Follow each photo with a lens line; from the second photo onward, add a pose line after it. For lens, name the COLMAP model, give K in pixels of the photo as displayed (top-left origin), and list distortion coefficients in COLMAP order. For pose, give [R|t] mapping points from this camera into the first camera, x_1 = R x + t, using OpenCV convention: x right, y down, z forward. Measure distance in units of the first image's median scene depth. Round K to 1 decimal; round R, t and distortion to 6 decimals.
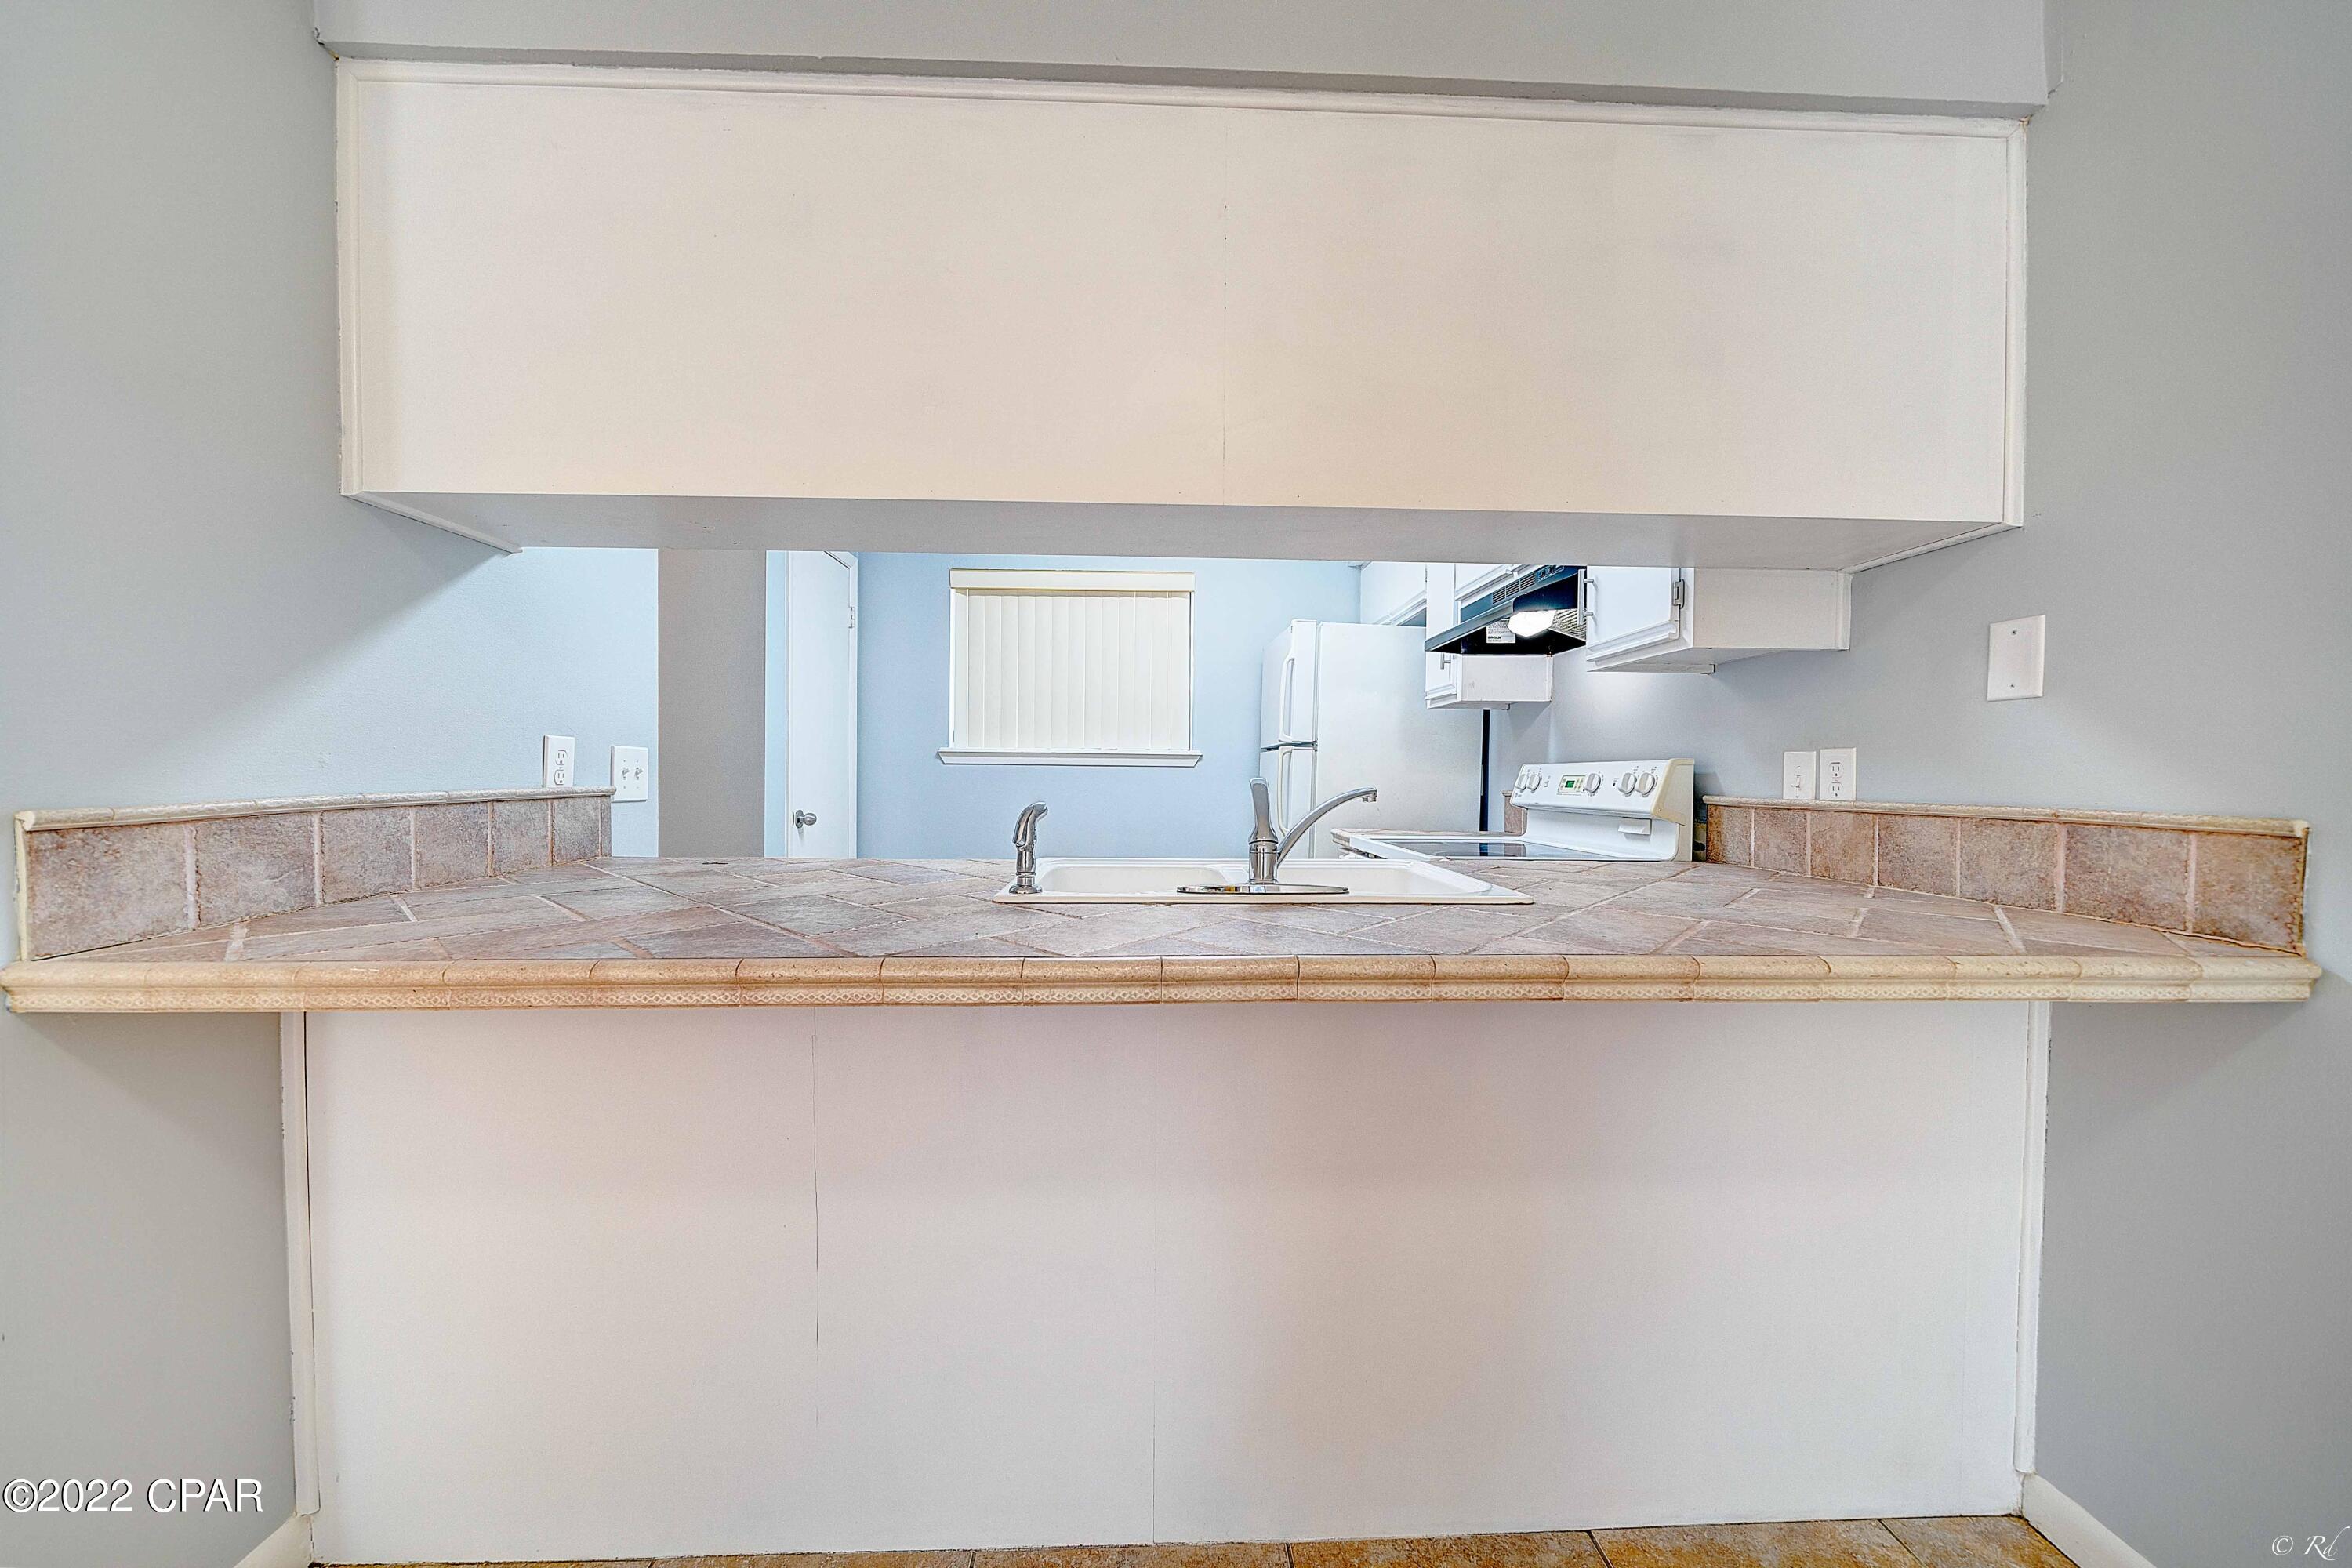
lens RADIAL K [[801.7, 0, 1176.0], [0, 801.7, 784.0], [0, 0, 1]] dist [-0.003757, 0.000094]
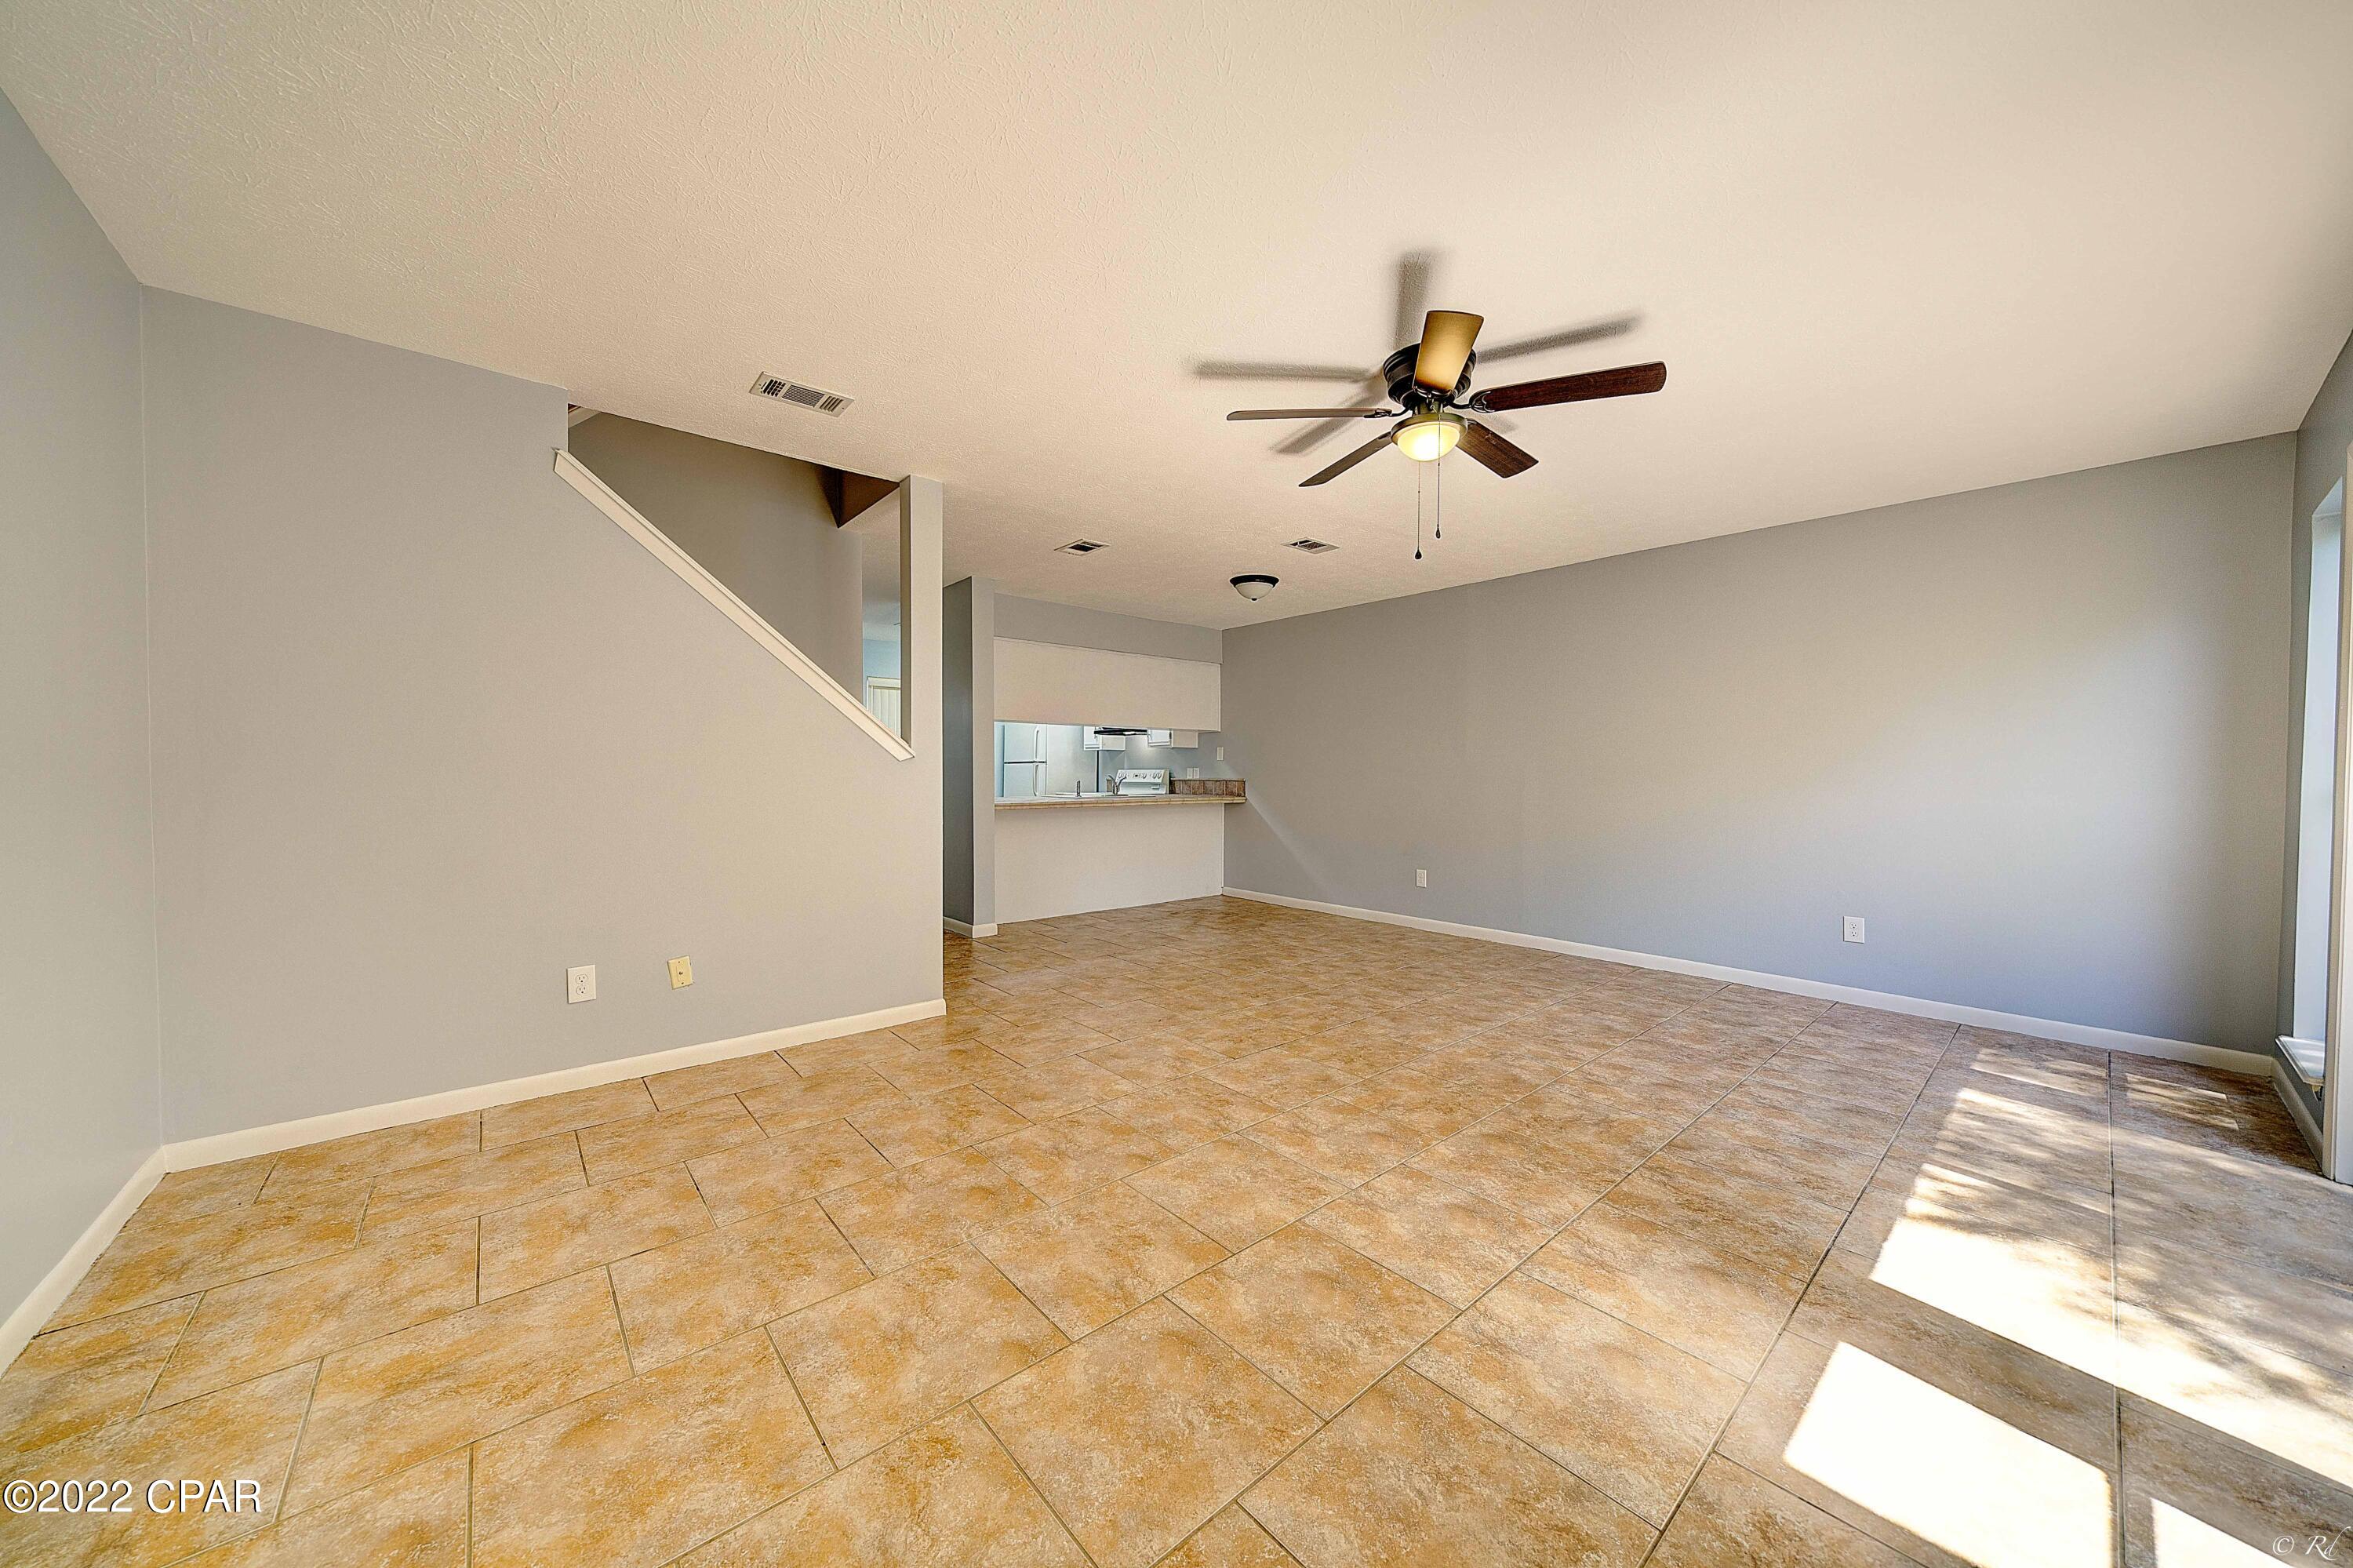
lens RADIAL K [[802.1, 0, 1176.5], [0, 802.1, 784.0], [0, 0, 1]] dist [-0.003757, 0.000094]
pose [[0.777670, -0.011793, 0.628562, -2.280388], [0.010603, 0.999928, 0.005642, 0.024934], [-0.628583, 0.002277, 0.777739, -2.657084]]
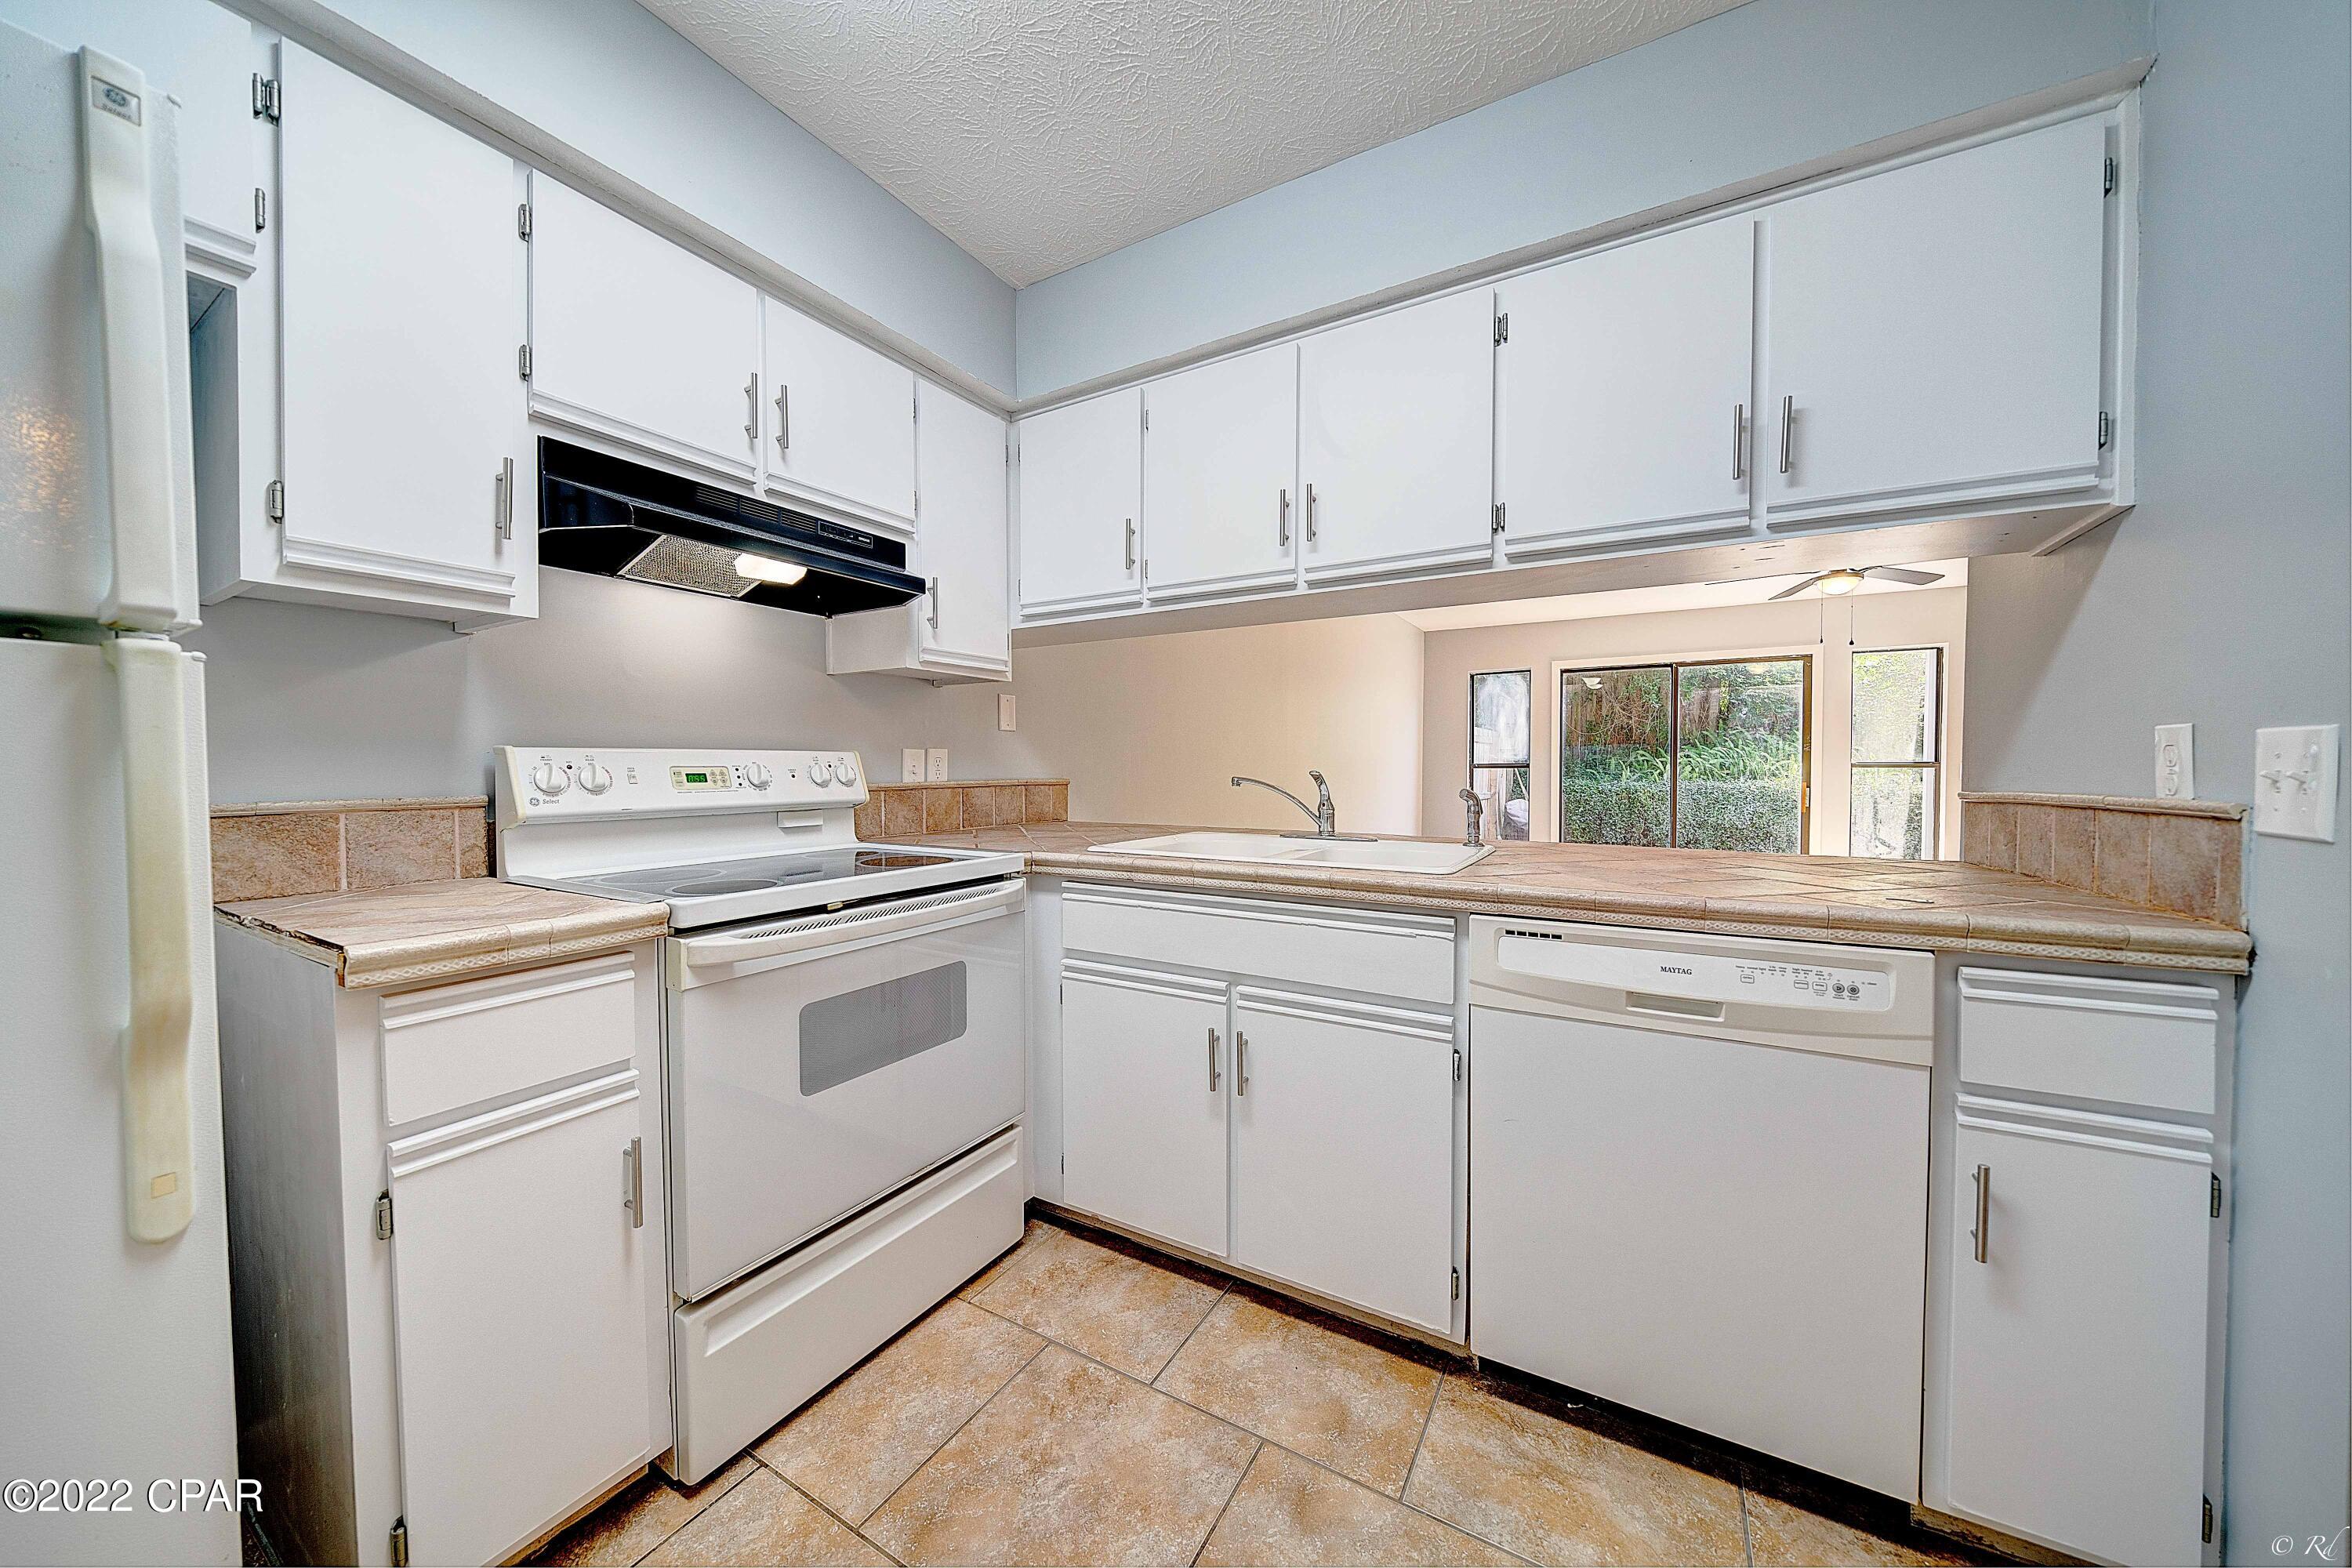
lens RADIAL K [[801.7, 0, 1176.0], [0, 801.7, 784.0], [0, 0, 1]] dist [-0.003757, 0.000094]
pose [[-0.845287, -0.021461, 0.533881, -0.401518], [-0.001556, 0.999288, 0.037706, -0.033253], [-0.534310, 0.031042, -0.844719, 2.003309]]
